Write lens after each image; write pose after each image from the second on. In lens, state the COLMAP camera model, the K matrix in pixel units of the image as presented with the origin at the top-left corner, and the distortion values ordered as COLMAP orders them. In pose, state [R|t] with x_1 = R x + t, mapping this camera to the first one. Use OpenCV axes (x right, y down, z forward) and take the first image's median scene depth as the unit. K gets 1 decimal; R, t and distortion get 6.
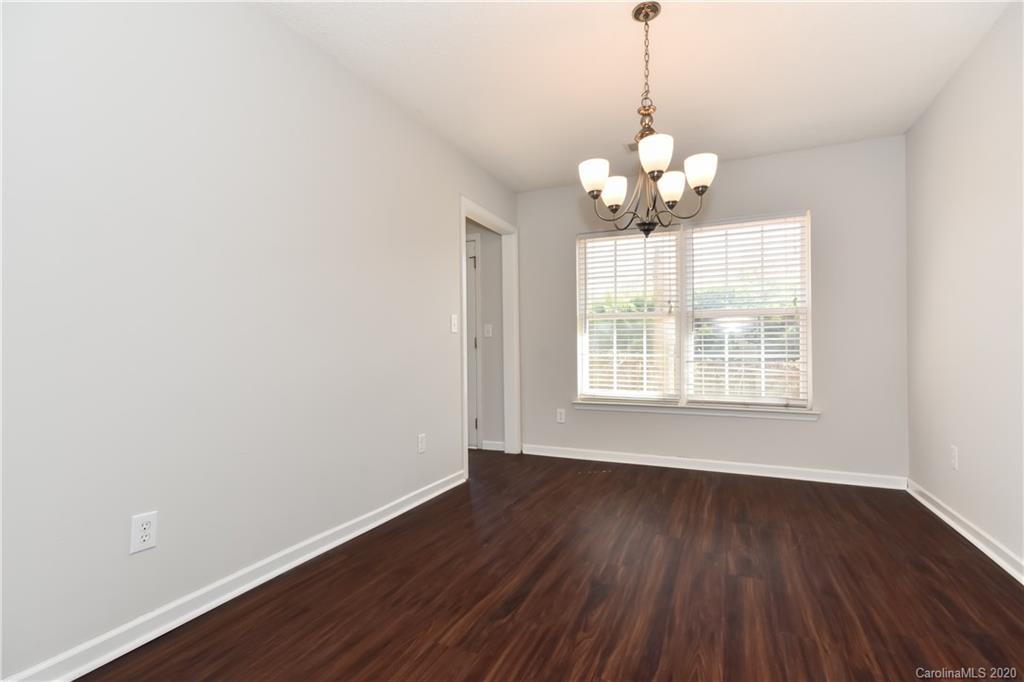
lens RADIAL K [[488.4, 0, 513.6], [0, 488.4, 347.7], [0, 0, 1]] dist [0.001290, 0.000224]
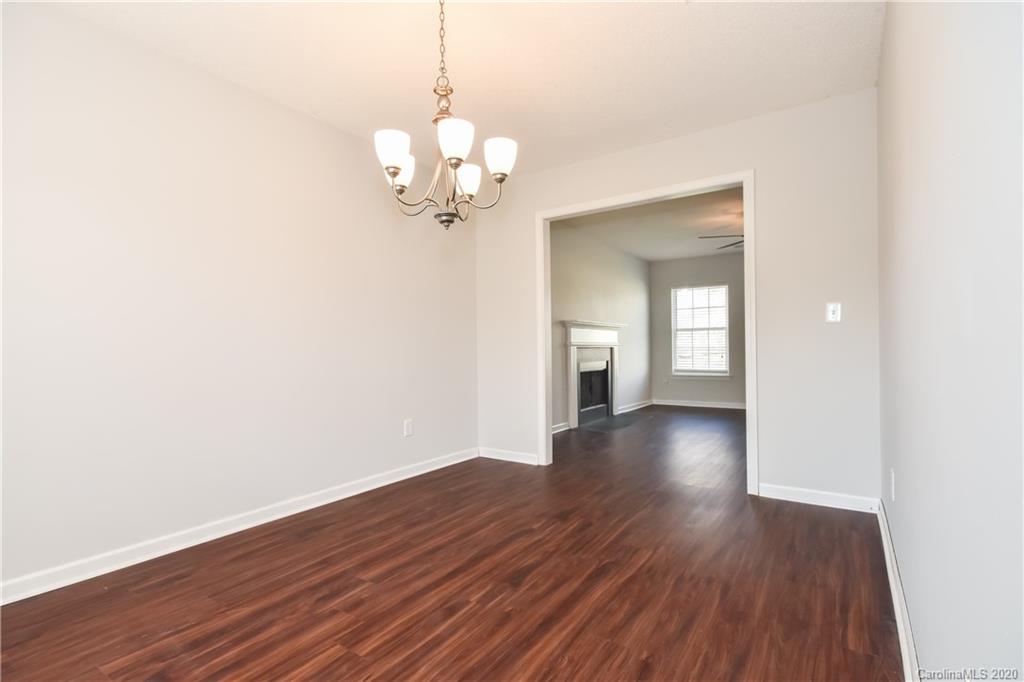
lens RADIAL K [[488.4, 0, 513.6], [0, 488.4, 347.7], [0, 0, 1]] dist [0.001290, 0.000224]
pose [[-0.984458, 0.019730, 0.174506, -0.010875], [0.019800, 0.999803, -0.001339, 0.003651], [-0.174498, 0.002137, -0.984655, 1.983061]]
